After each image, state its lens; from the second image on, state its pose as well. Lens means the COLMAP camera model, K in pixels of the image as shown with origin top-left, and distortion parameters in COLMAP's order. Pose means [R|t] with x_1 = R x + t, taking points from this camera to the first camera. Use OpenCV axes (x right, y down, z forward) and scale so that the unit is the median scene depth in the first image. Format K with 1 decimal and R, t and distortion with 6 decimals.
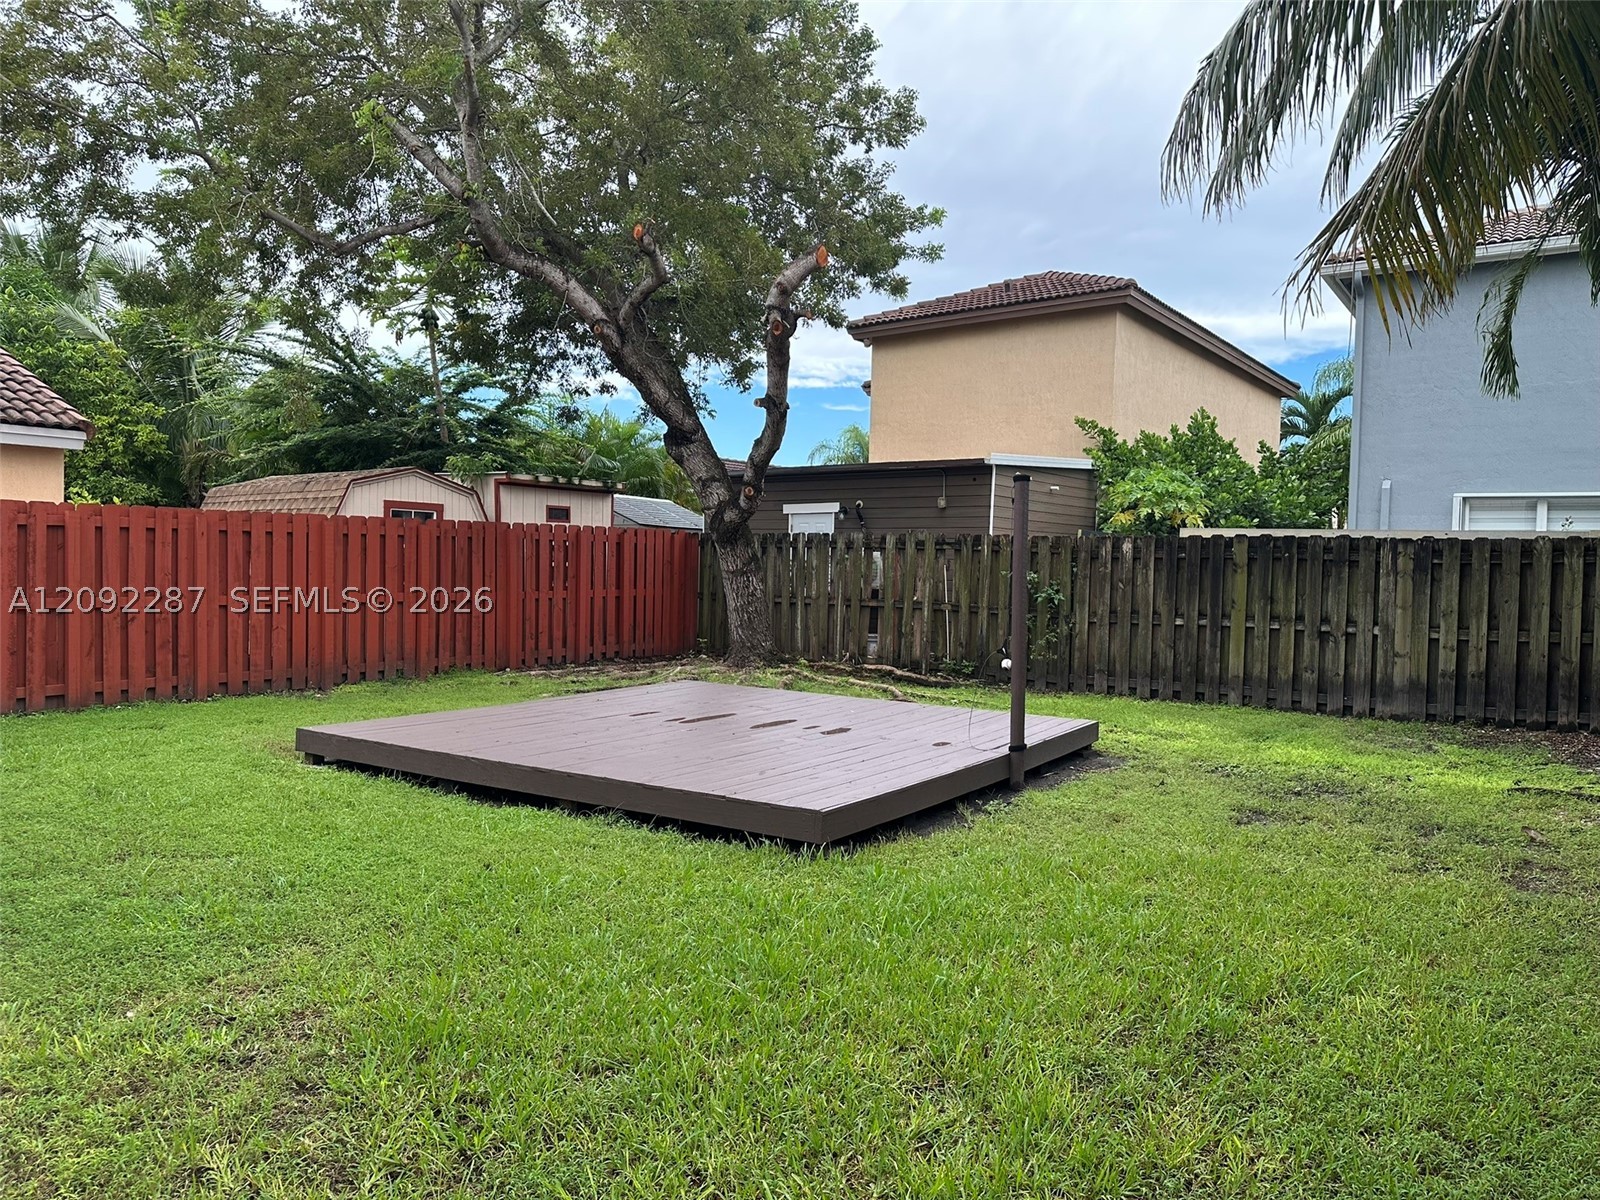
lens RADIAL K [[1114.1, 0, 805.9], [0, 1114.1, 604.3], [0, 0, 1]] dist [0.122251, -0.162922]
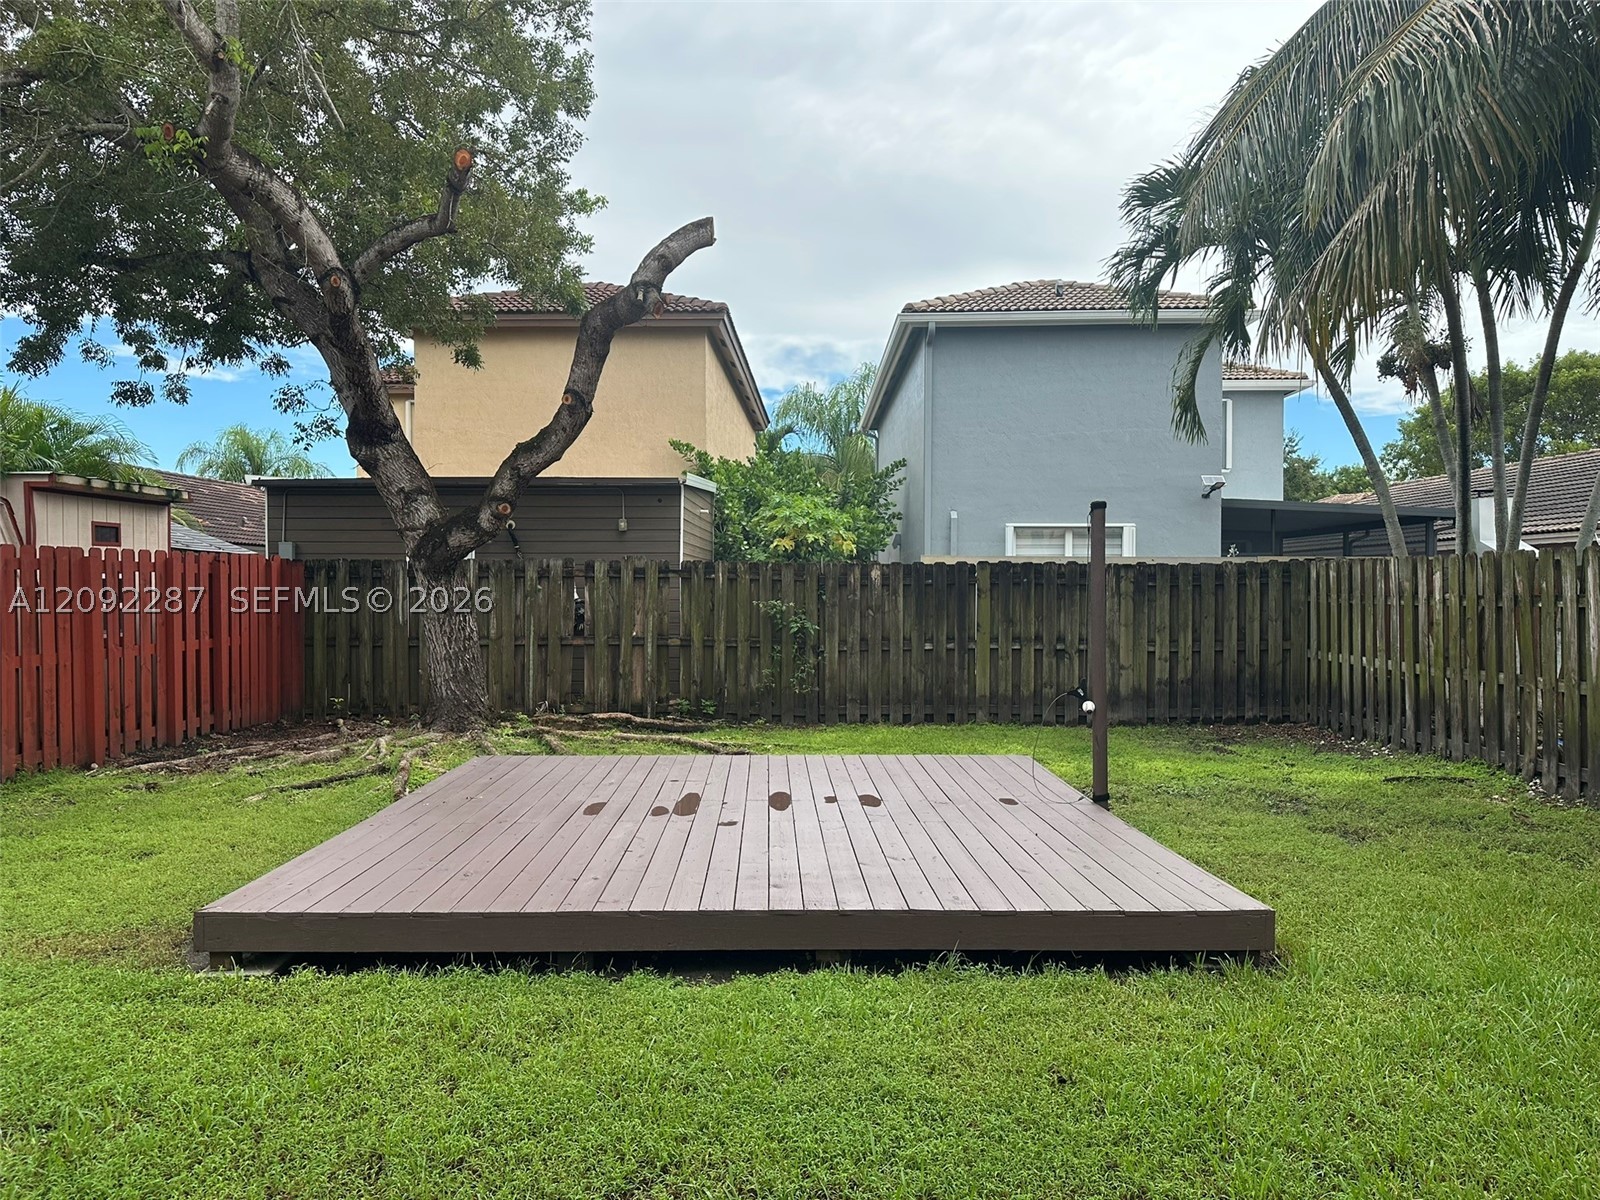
lens RADIAL K [[1114.1, 0, 805.9], [0, 1114.1, 604.3], [0, 0, 1]] dist [0.122251, -0.162922]
pose [[0.832342, -0.027766, 0.553566, -0.316143], [0.037753, 0.999265, -0.006644, -0.019885], [-0.552975, 0.026429, 0.832779, 0.214691]]
